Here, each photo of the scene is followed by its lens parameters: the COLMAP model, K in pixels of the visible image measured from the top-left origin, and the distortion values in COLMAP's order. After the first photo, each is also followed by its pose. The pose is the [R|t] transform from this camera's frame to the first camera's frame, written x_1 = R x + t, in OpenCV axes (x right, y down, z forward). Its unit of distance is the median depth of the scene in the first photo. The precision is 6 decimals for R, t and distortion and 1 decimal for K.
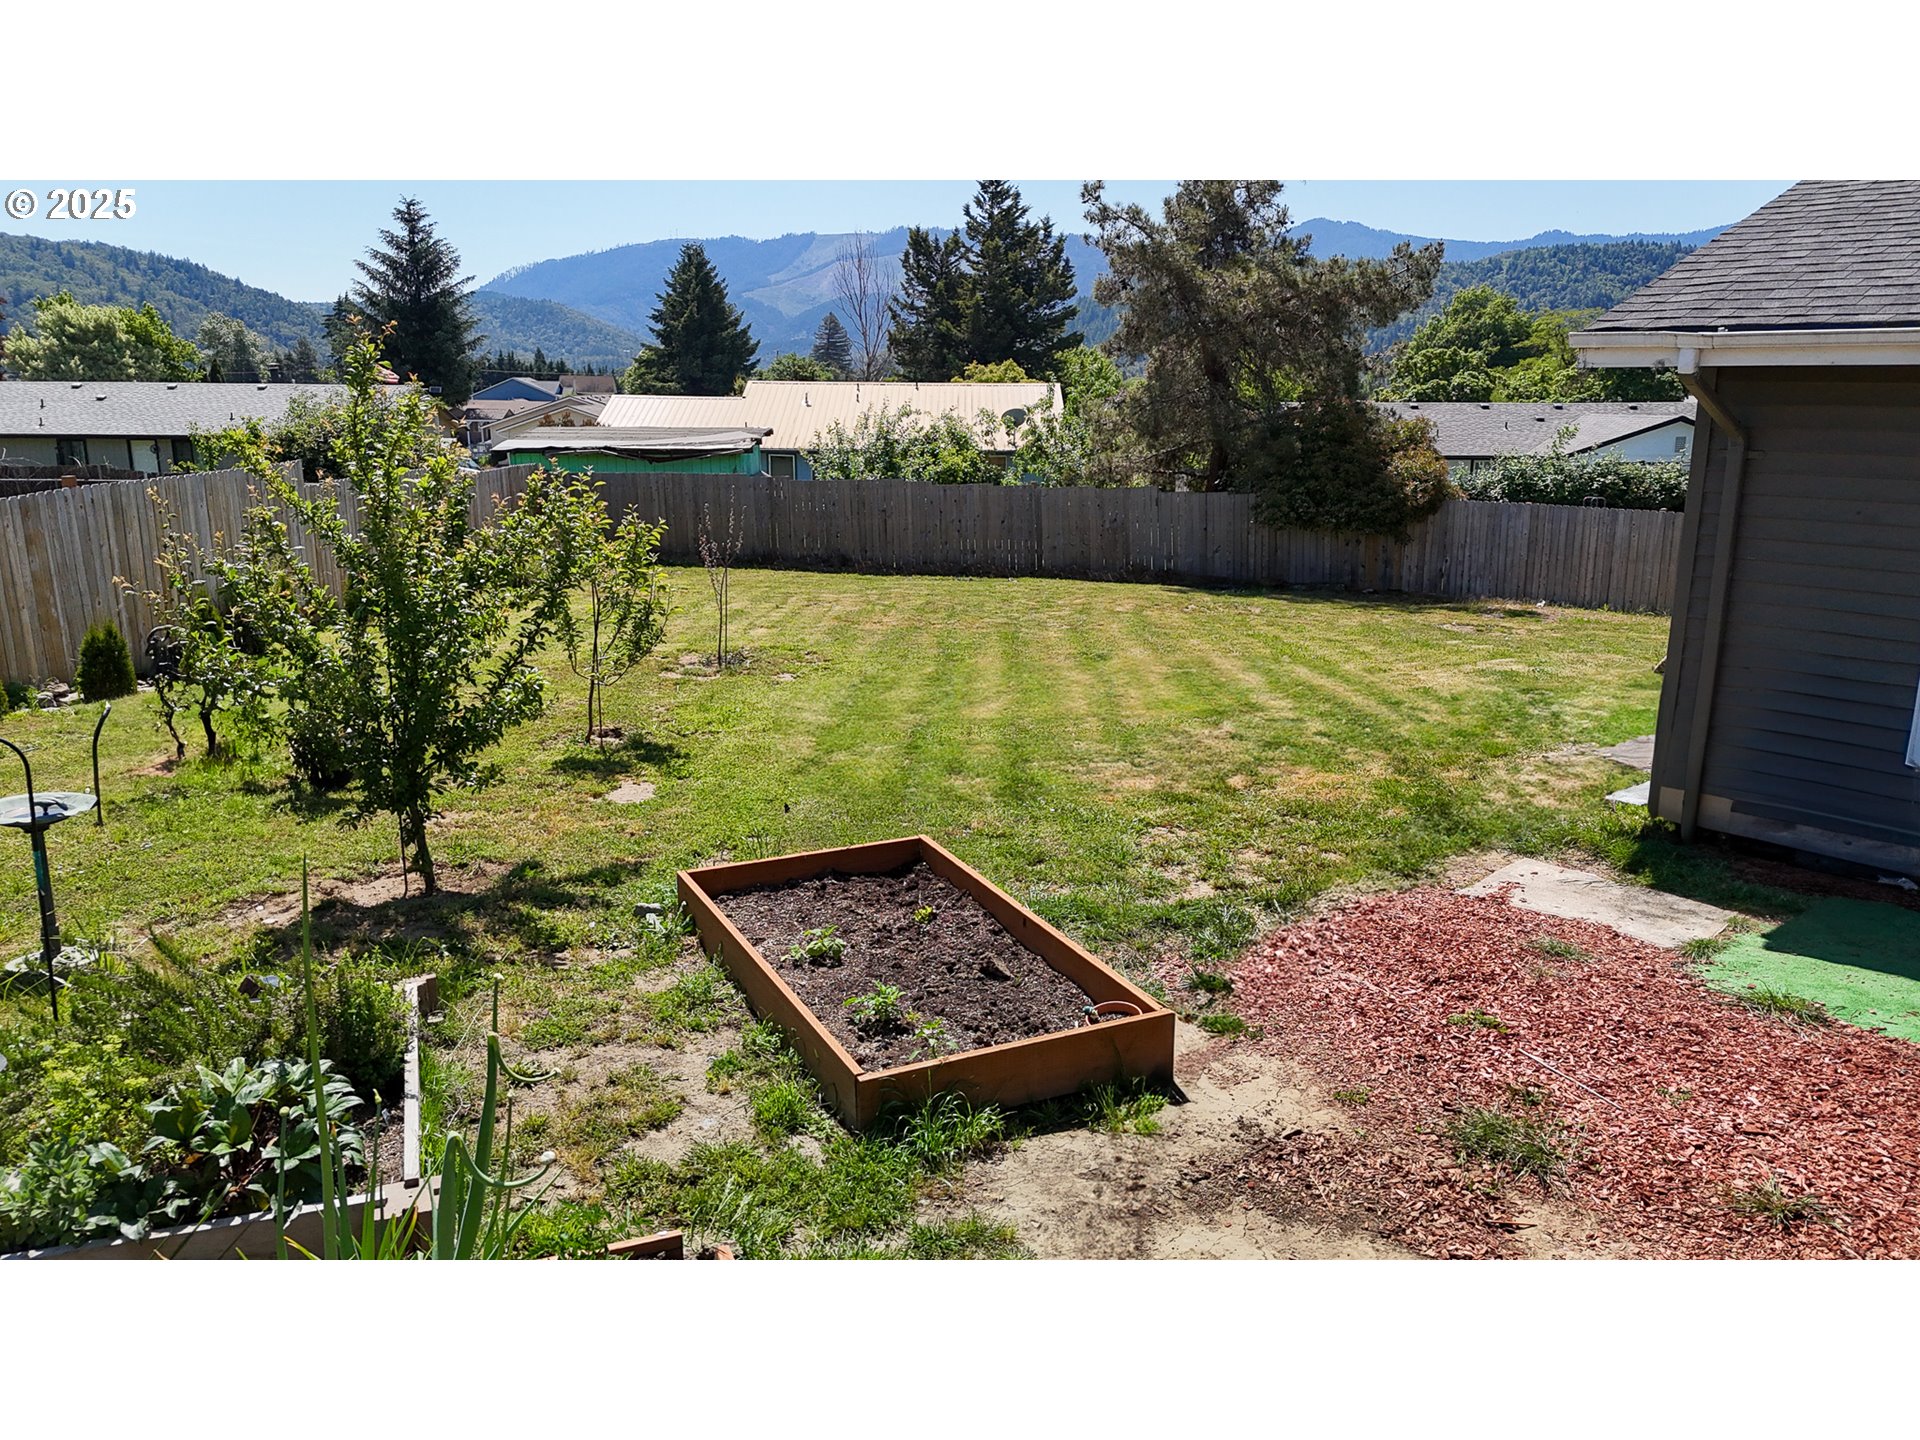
lens RADIAL K [[1410.9, 0, 963.7], [0, 1410.9, 714.1], [0, 0, 1]] dist [0.063988, -0.056614]
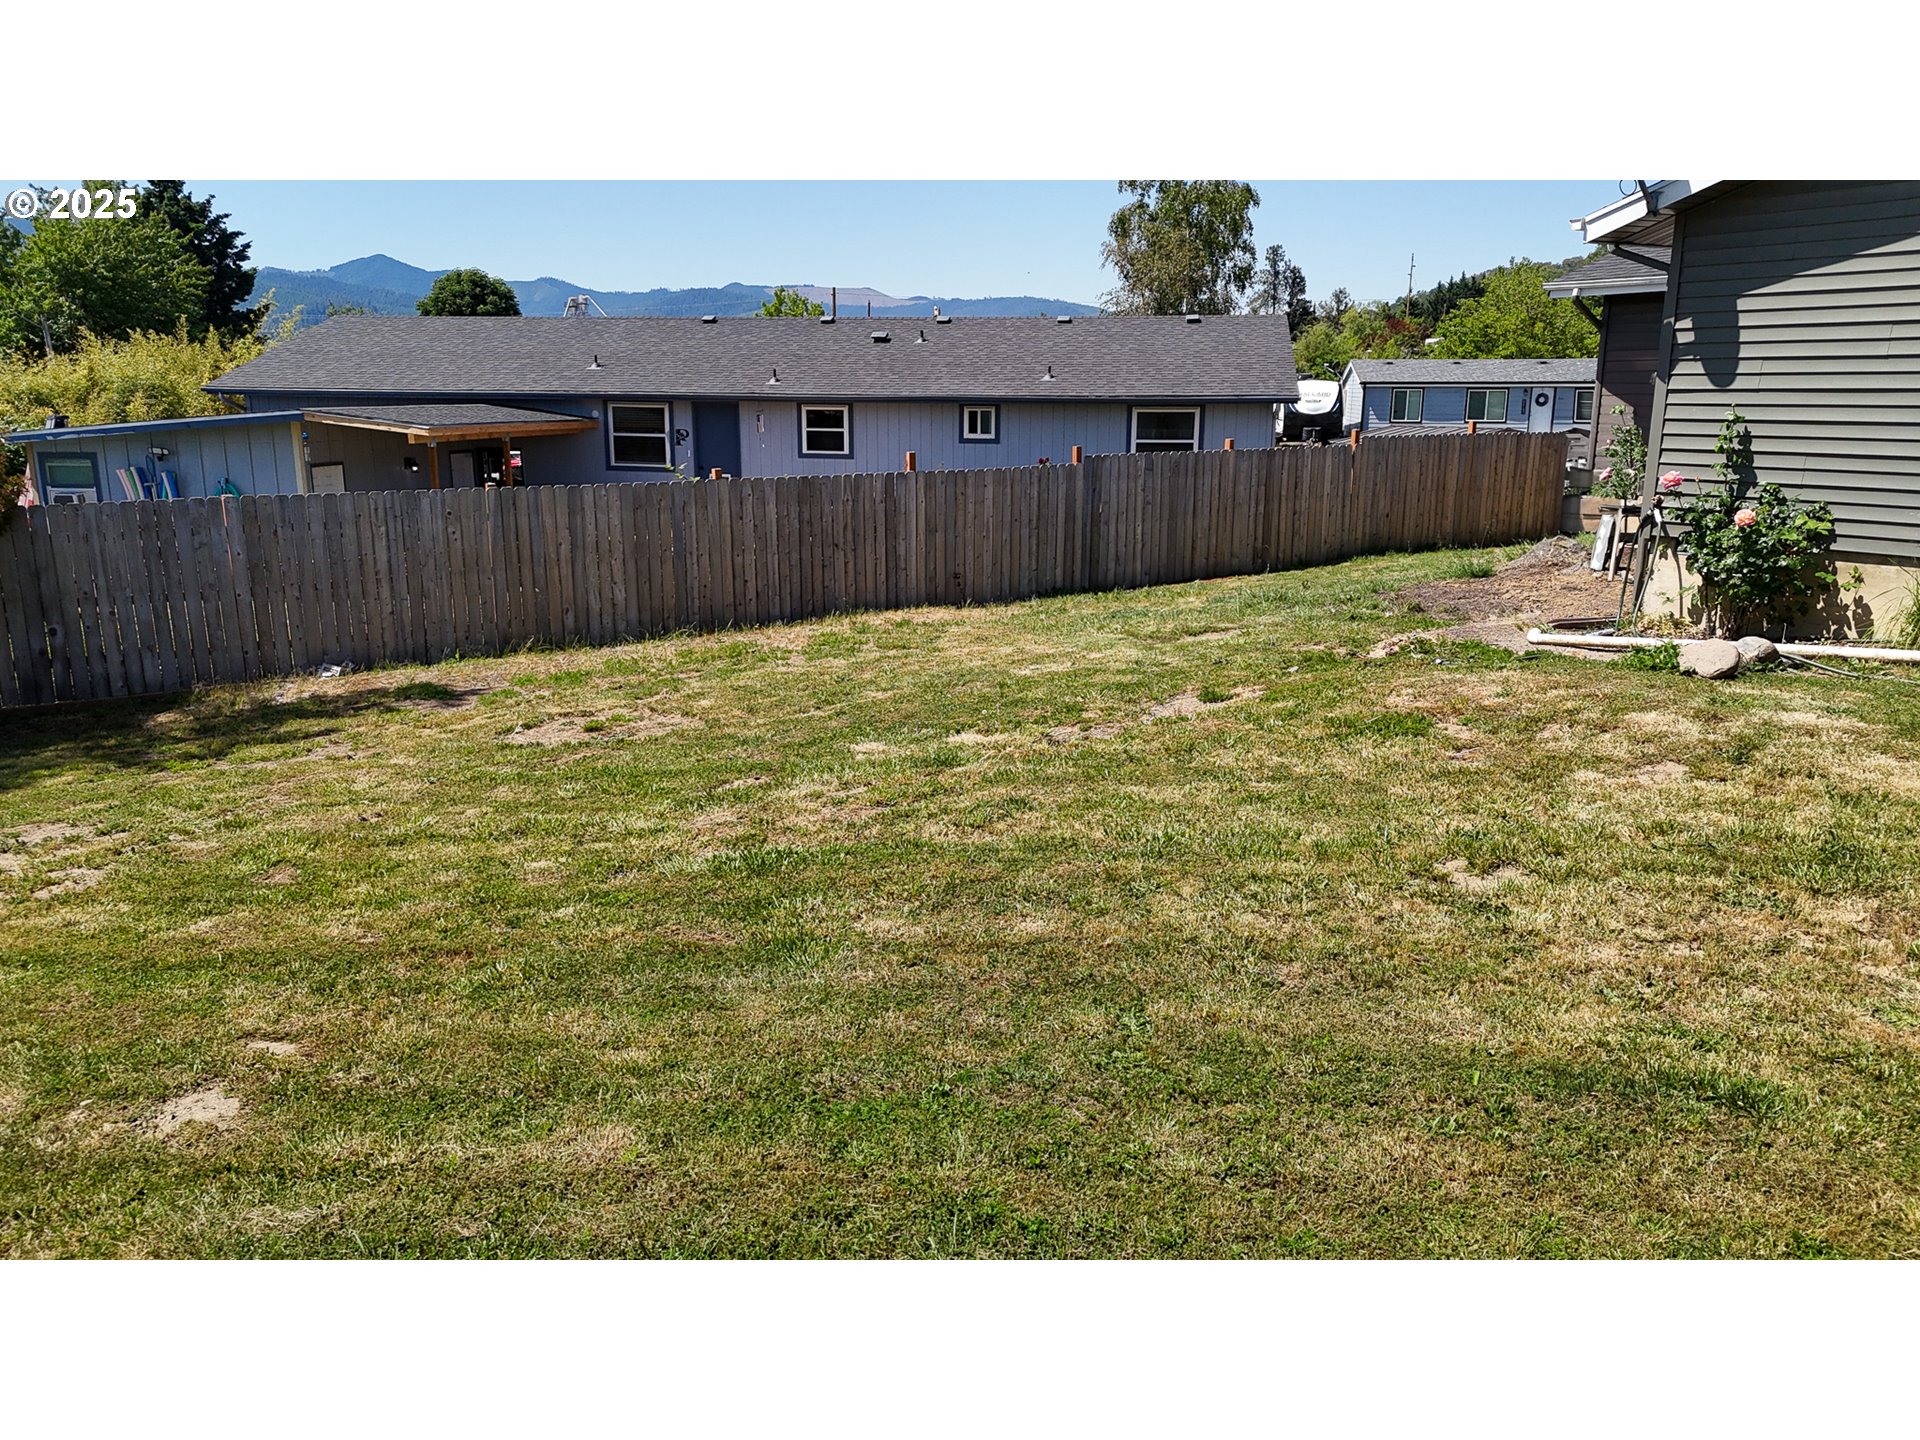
lens RADIAL K [[1410.9, 0, 963.7], [0, 1410.9, 714.1], [0, 0, 1]] dist [0.063988, -0.056614]
pose [[0.145107, -0.224466, 0.963618, -0.086214], [0.219683, 0.956925, 0.189826, -0.100458], [-0.964719, 0.184145, 0.188168, 0.586607]]
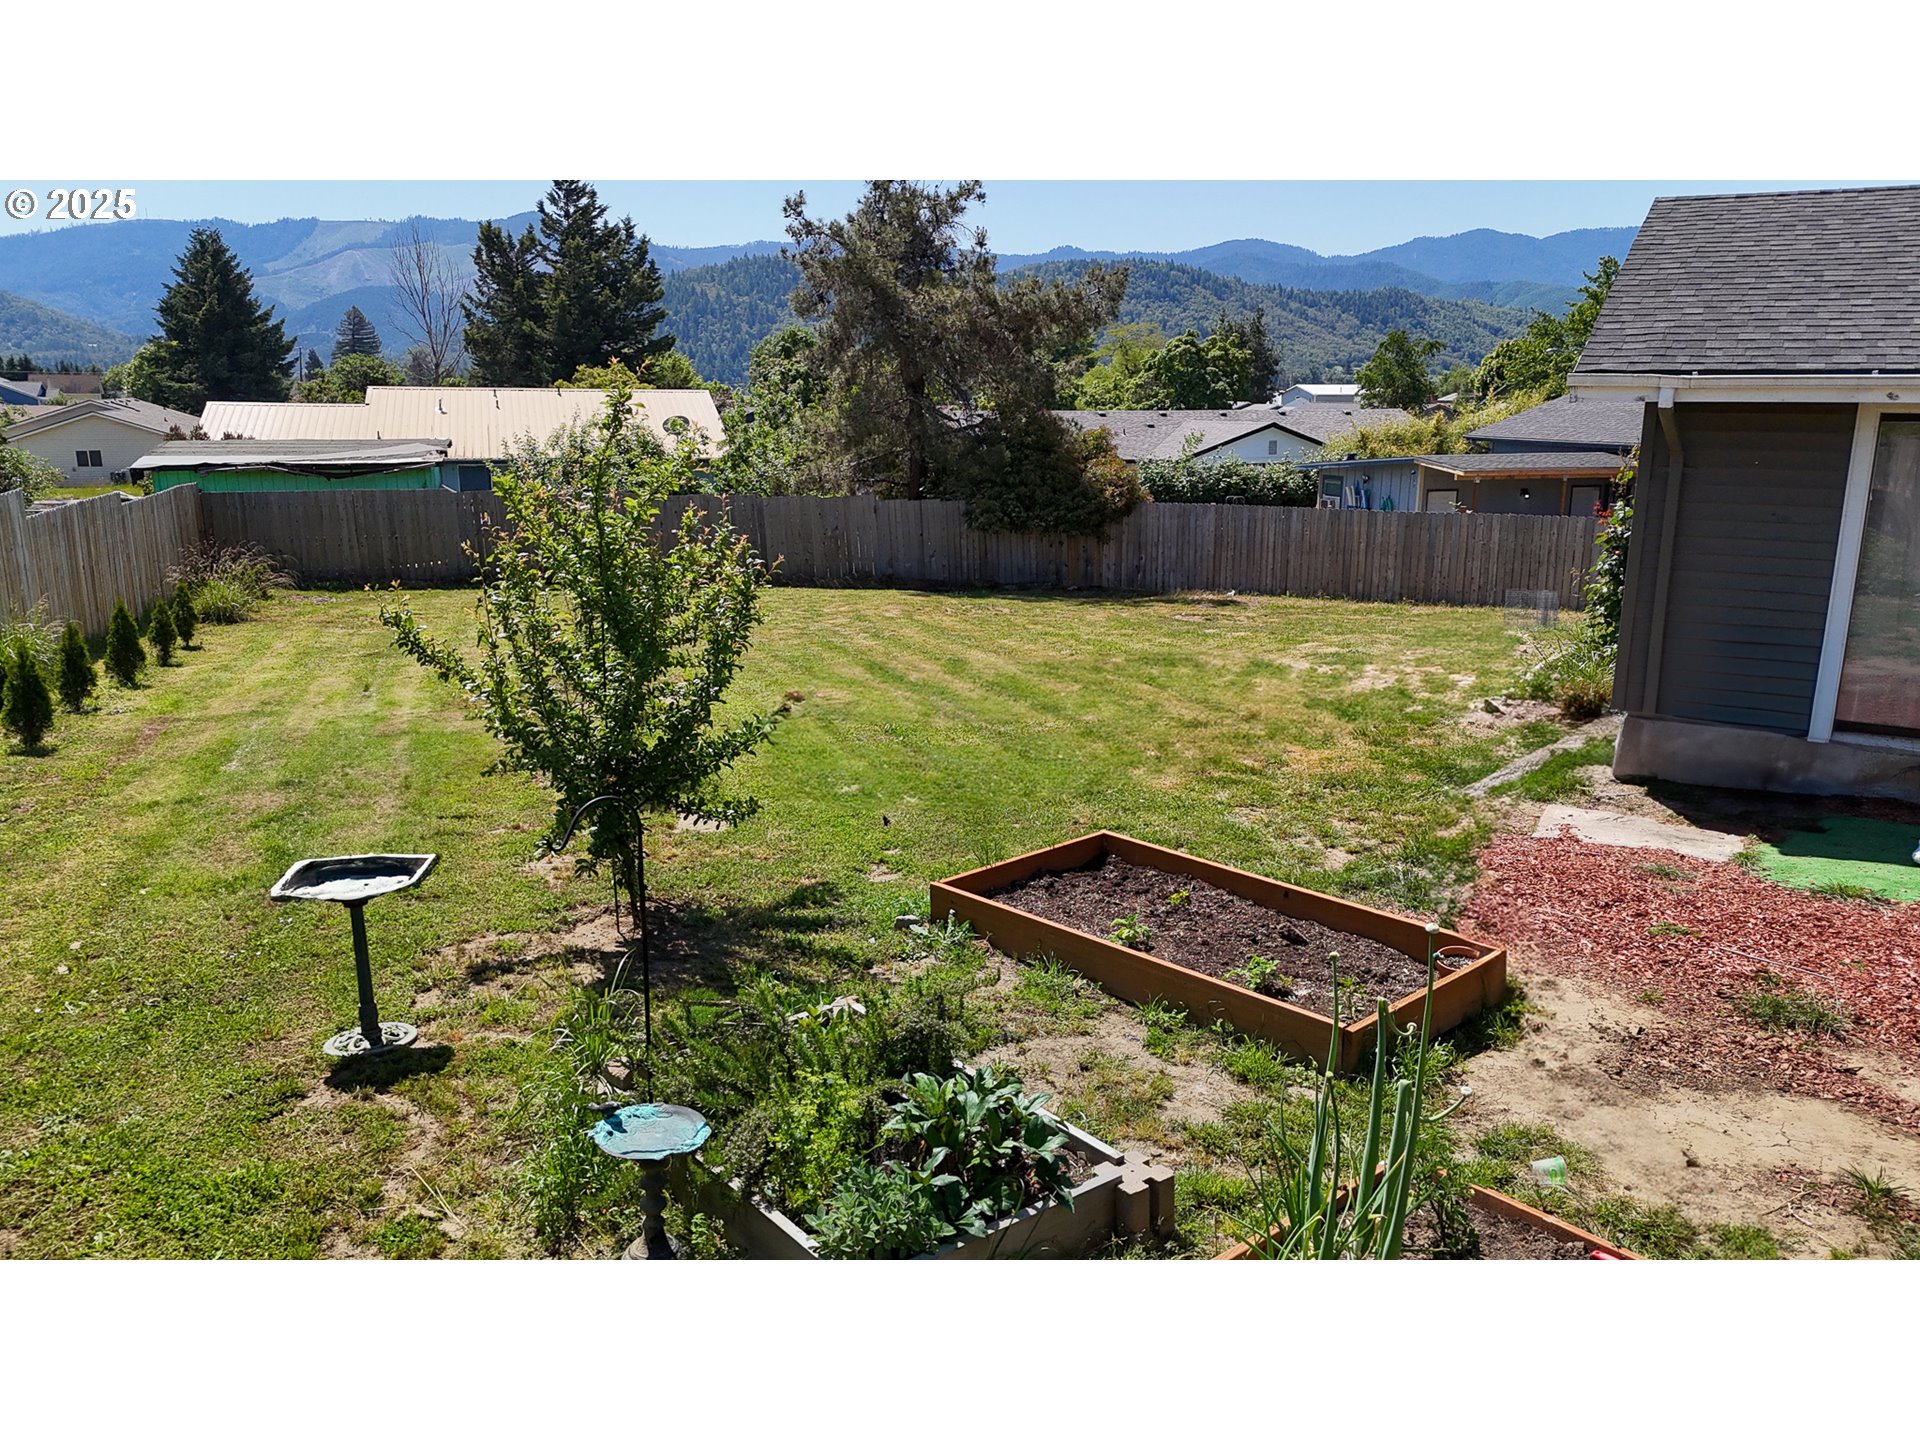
lens RADIAL K [[1410.9, 0, 963.7], [0, 1410.9, 714.1], [0, 0, 1]] dist [0.063988, -0.056614]
pose [[0.953425, -0.067095, 0.294072, -0.116709], [0.067577, 0.997678, 0.008533, -0.005399], [-0.293962, 0.011736, 0.955745, -0.004237]]
